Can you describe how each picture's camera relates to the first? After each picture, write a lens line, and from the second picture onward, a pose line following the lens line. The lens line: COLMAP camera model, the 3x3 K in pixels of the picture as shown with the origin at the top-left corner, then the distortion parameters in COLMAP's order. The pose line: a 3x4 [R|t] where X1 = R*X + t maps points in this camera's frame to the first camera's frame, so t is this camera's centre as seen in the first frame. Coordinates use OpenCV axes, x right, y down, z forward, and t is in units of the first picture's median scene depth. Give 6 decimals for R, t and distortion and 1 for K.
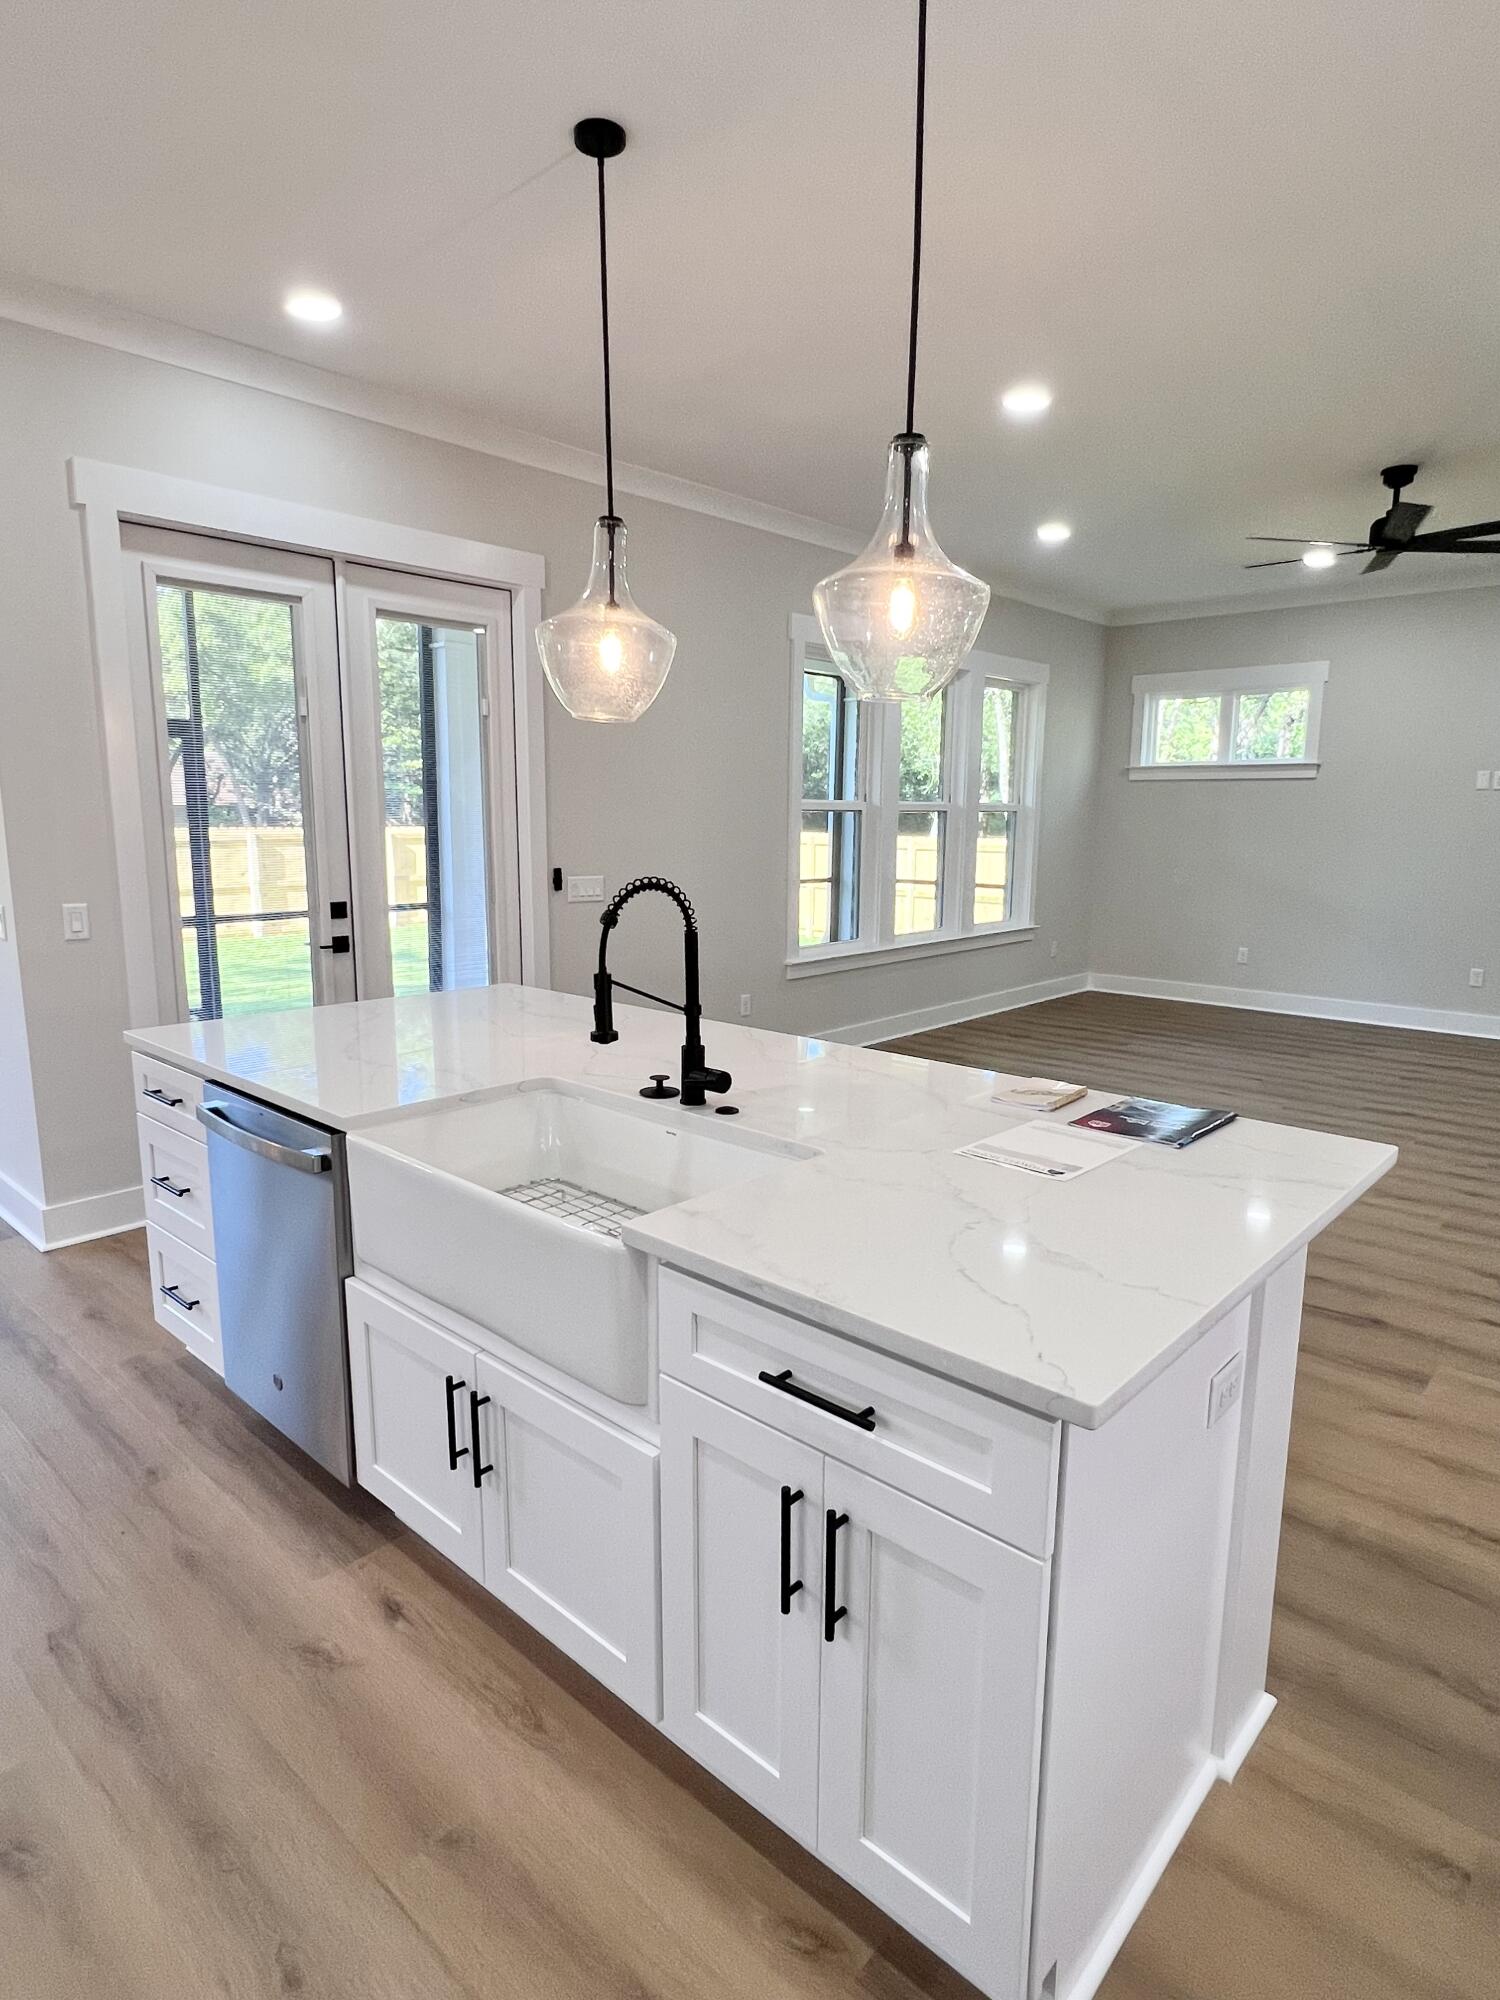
lens RADIAL K [[1109.7, 0, 744.3], [0, 1109.7, 1002.0], [0, 0, 1]] dist [-0.002852, 0.000229]
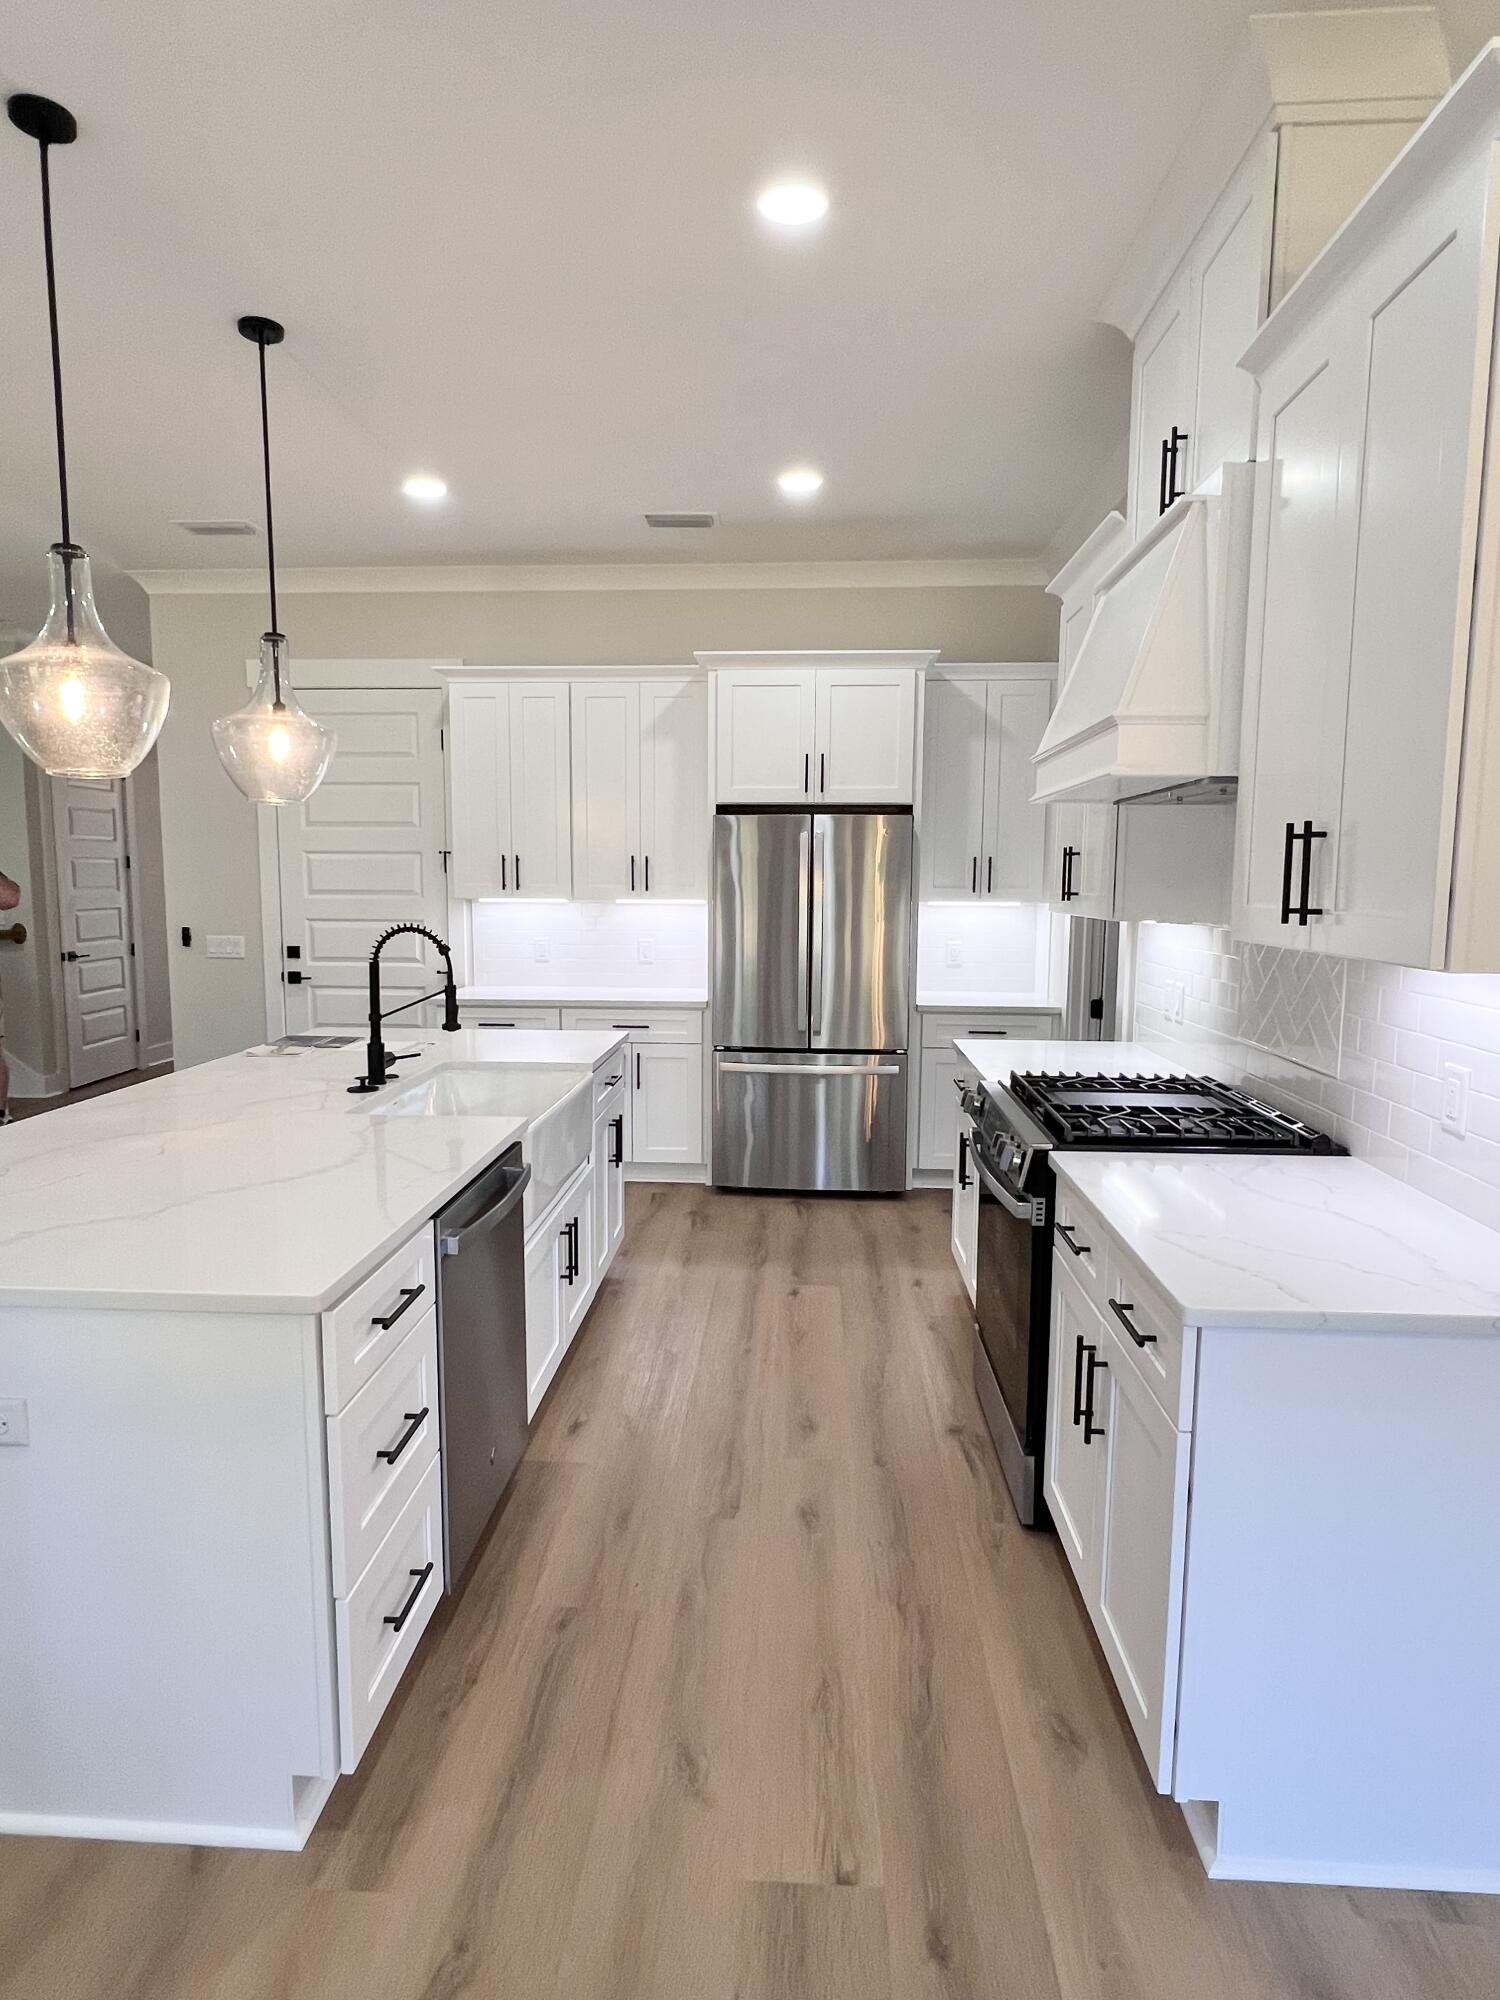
lens RADIAL K [[1108.0, 0, 750.0], [0, 1108.0, 1000.0], [0, 0, 1]] dist [-0.001096, -0.001068]
pose [[-0.634849, -0.098920, 0.766278, -1.210991], [0.121766, 0.966567, 0.225657, -0.232719], [-0.762981, 0.236564, -0.601579, 1.248409]]
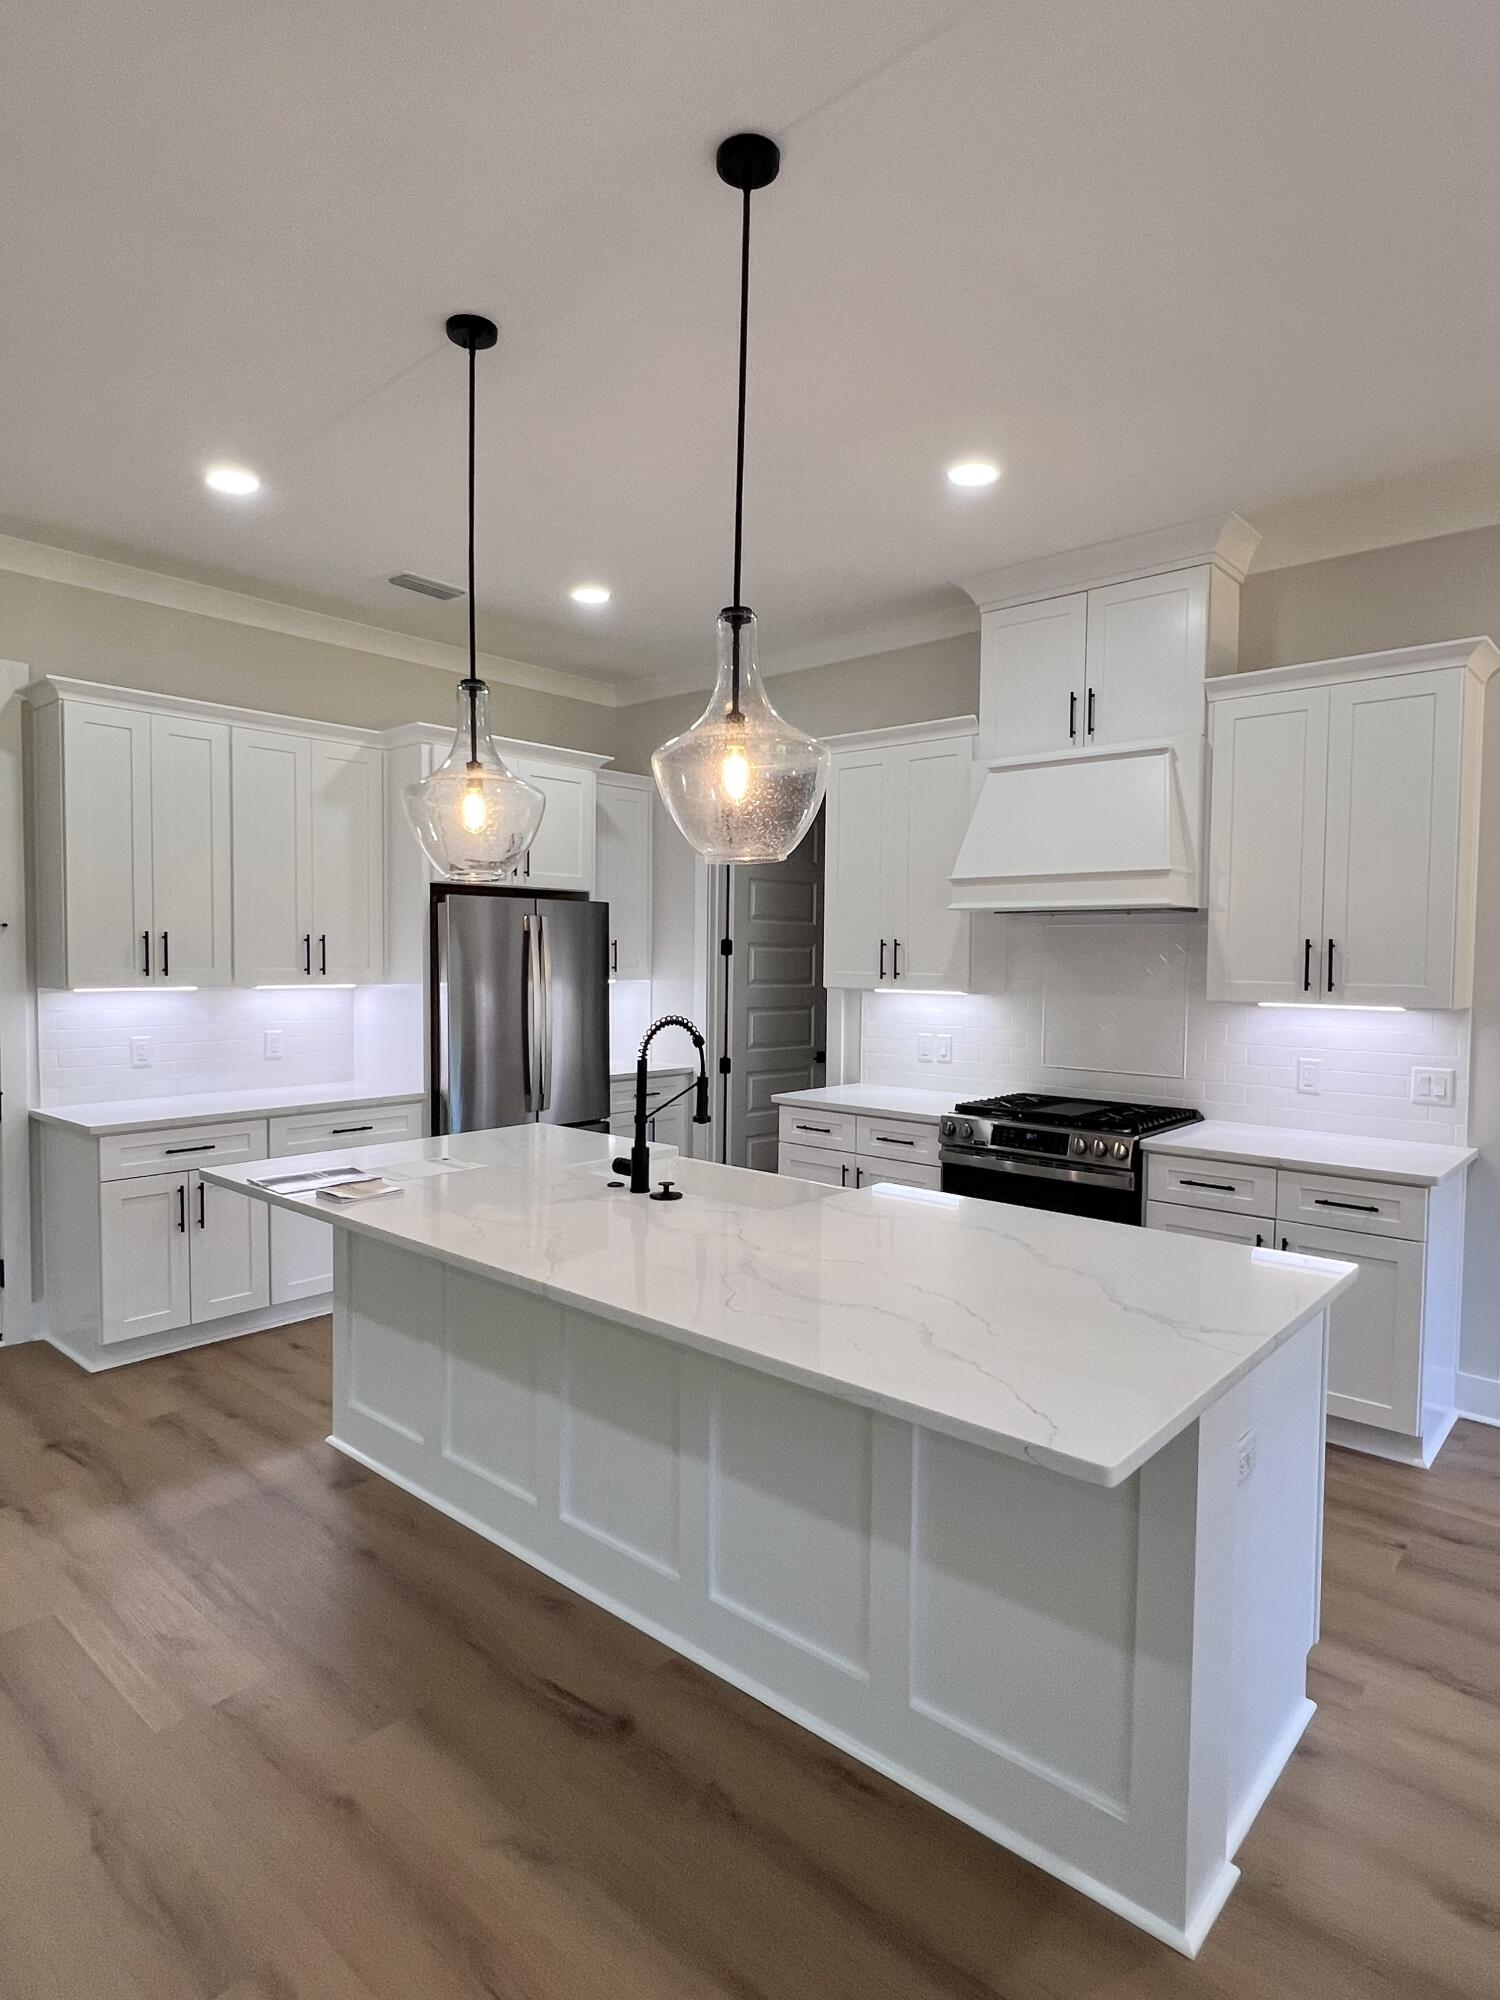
lens RADIAL K [[1108.0, 0, 750.0], [0, 1108.0, 1000.0], [0, 0, 1]] dist [-0.001096, -0.001068]
pose [[-0.999652, -0.017390, -0.019845, -0.130063], [-0.021197, 0.977152, 0.211480, -0.344738], [0.015714, 0.211827, -0.977181, 1.896162]]
